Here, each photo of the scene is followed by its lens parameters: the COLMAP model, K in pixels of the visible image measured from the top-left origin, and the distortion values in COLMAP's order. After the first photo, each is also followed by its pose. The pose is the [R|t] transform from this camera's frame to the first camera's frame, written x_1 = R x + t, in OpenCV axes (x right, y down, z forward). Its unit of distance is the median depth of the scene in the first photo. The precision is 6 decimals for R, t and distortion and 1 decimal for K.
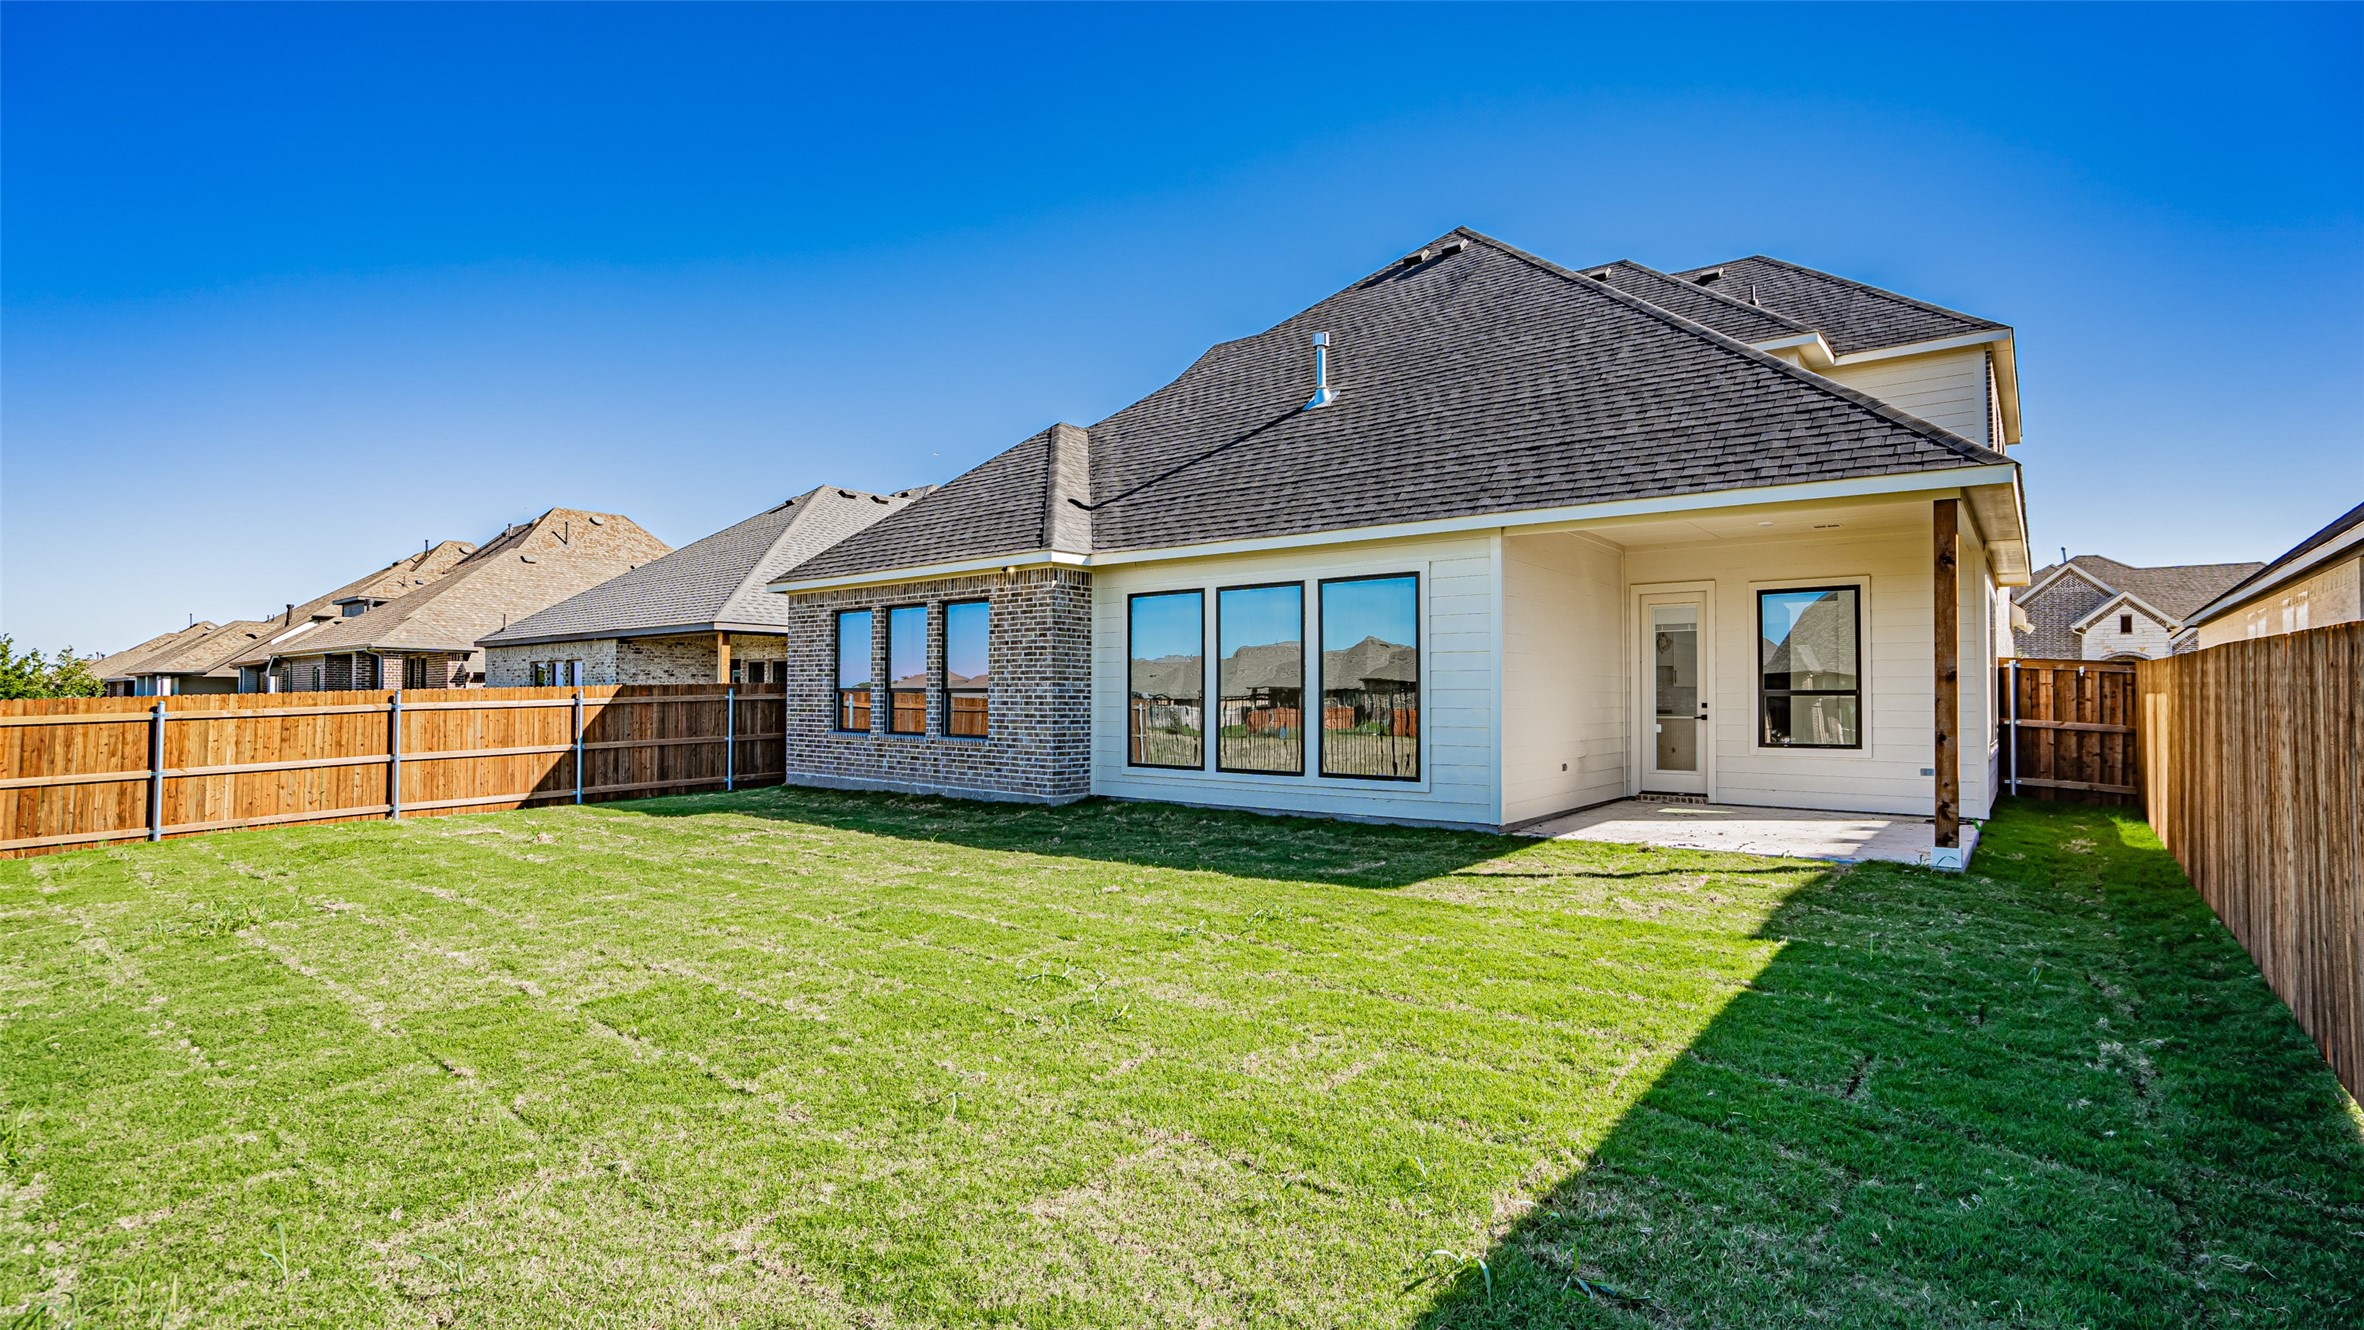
lens RADIAL K [[1088.0, 0, 1185.4], [0, 1088.0, 662.4], [0, 0, 1]] dist [-0.021829, 0.007663]
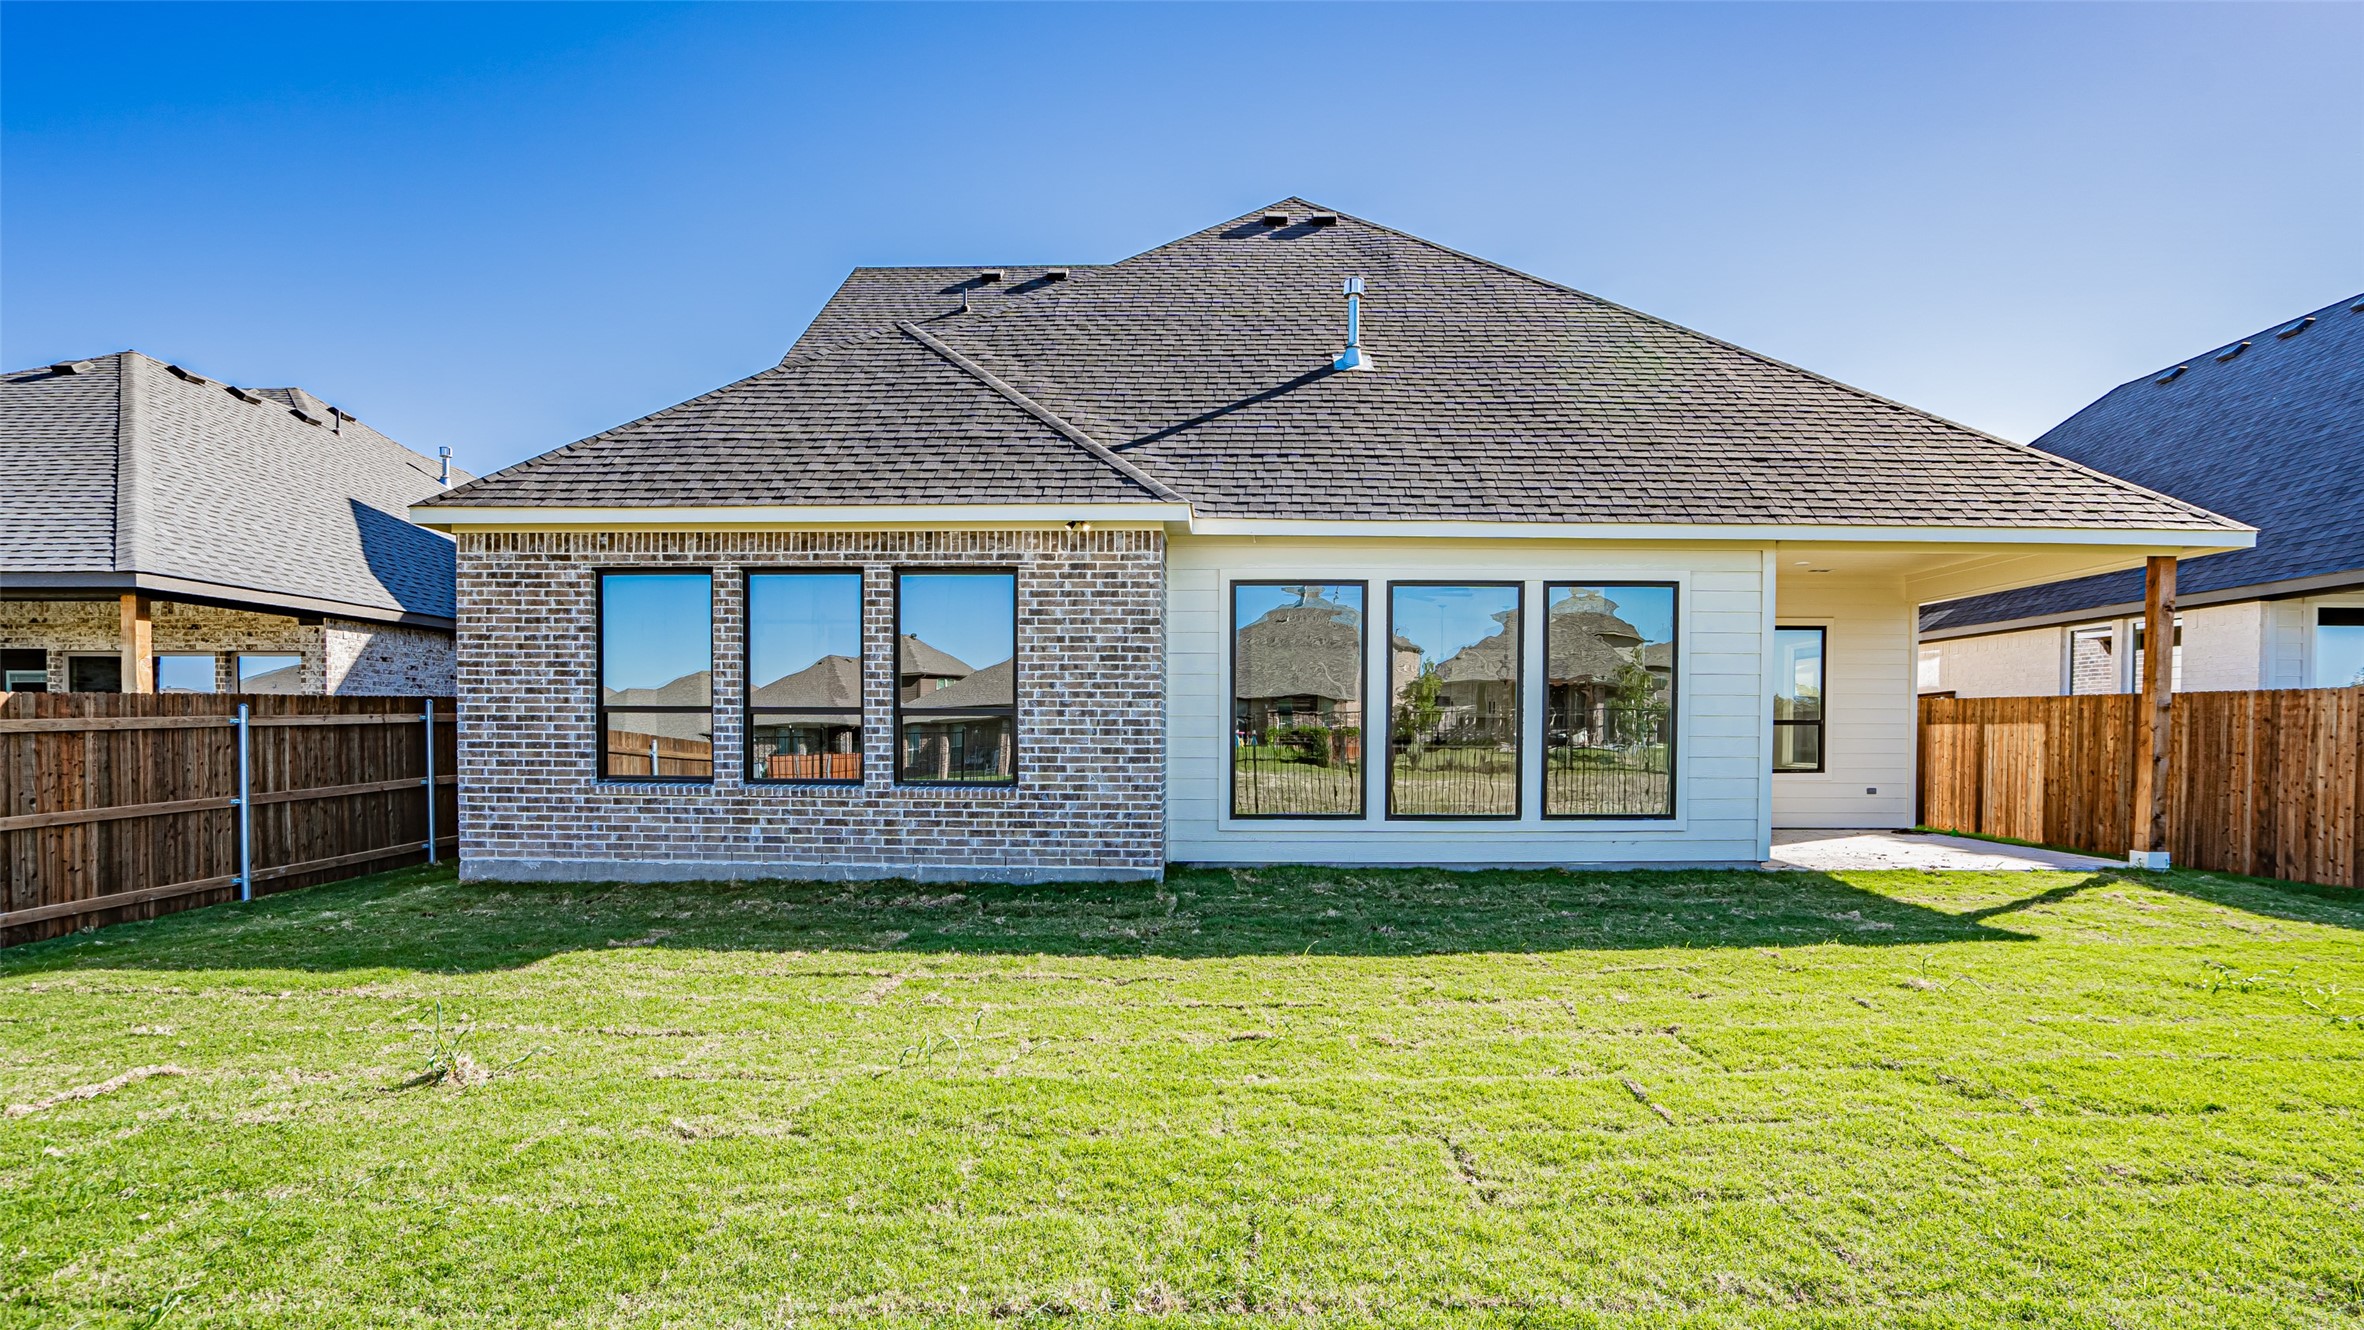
lens RADIAL K [[1088.0, 0, 1115.7], [0, 1088.0, 760.9], [0, 0, 1]] dist [-0.021829, 0.007663]
pose [[0.797085, -0.018149, 0.603594, -0.496934], [-0.022203, 0.997992, 0.059327, 0.014246], [-0.603458, -0.060690, 0.795081, 0.423481]]
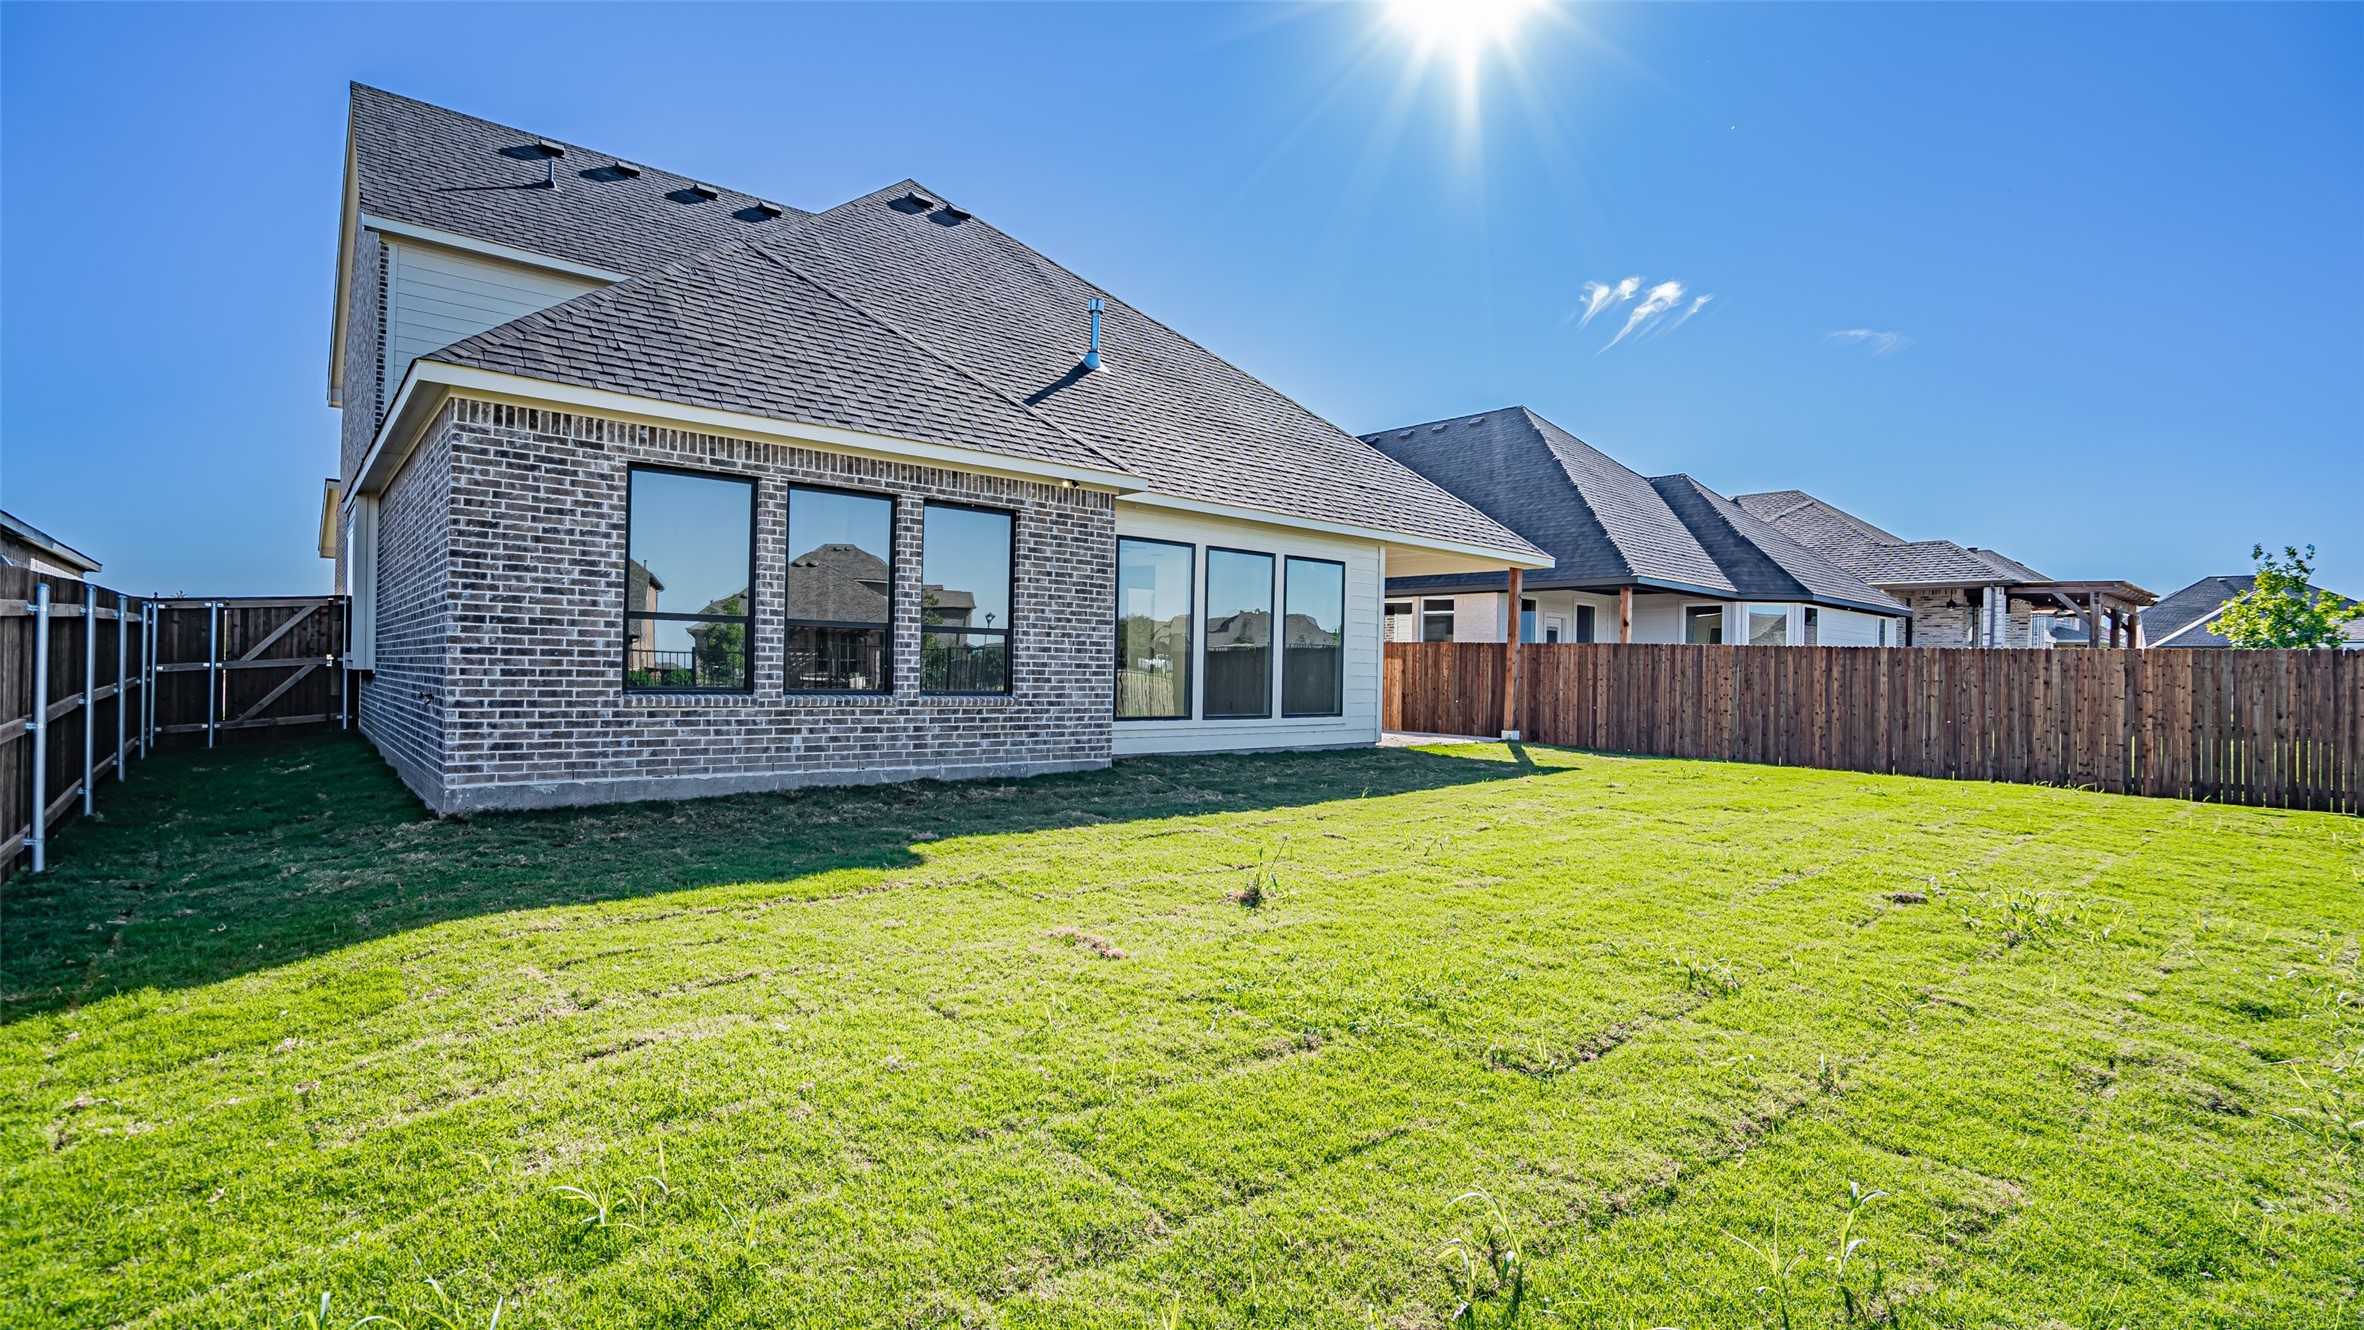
lens RADIAL K [[1088.0, 0, 1138.1], [0, 1088.0, 674.5], [0, 0, 1]] dist [-0.021829, 0.007663]
pose [[0.204790, -0.003891, 0.978798, -0.864013], [-0.052275, 0.998521, 0.014907, 0.037122], [-0.977409, -0.054219, 0.204284, 0.717101]]
